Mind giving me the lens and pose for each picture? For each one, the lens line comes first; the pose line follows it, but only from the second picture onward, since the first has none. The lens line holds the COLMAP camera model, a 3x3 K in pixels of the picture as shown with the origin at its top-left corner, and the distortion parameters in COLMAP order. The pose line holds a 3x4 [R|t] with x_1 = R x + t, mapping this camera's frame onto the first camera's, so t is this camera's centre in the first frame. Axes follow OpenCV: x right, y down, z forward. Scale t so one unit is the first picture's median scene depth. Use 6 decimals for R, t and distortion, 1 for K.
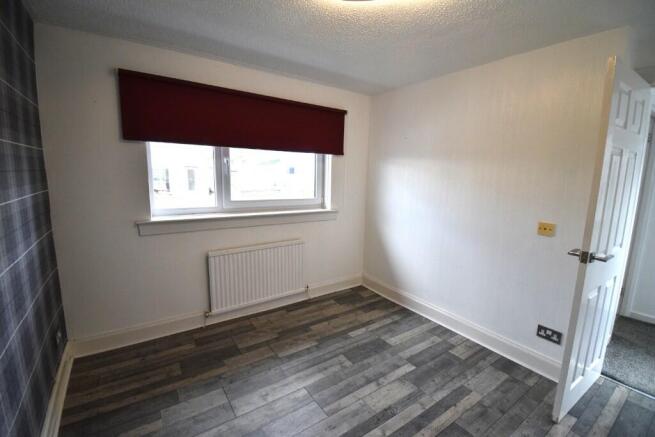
lens RADIAL K [[294.5, 0, 327.6], [0, 294.5, 218.5], [0, 0, 1]] dist [0.000920, 0.000035]
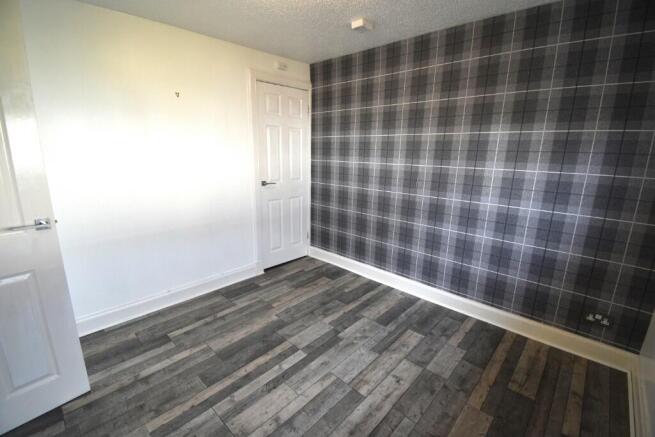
lens RADIAL K [[294.5, 0, 327.4], [0, 294.5, 216.9], [0, 0, 1]] dist [0.000920, 0.000035]
pose [[-0.977140, 0.005416, -0.212529, 0.221565], [-0.073682, 0.929088, 0.362444, -0.232055], [0.199421, 0.369818, -0.907450, 1.650331]]
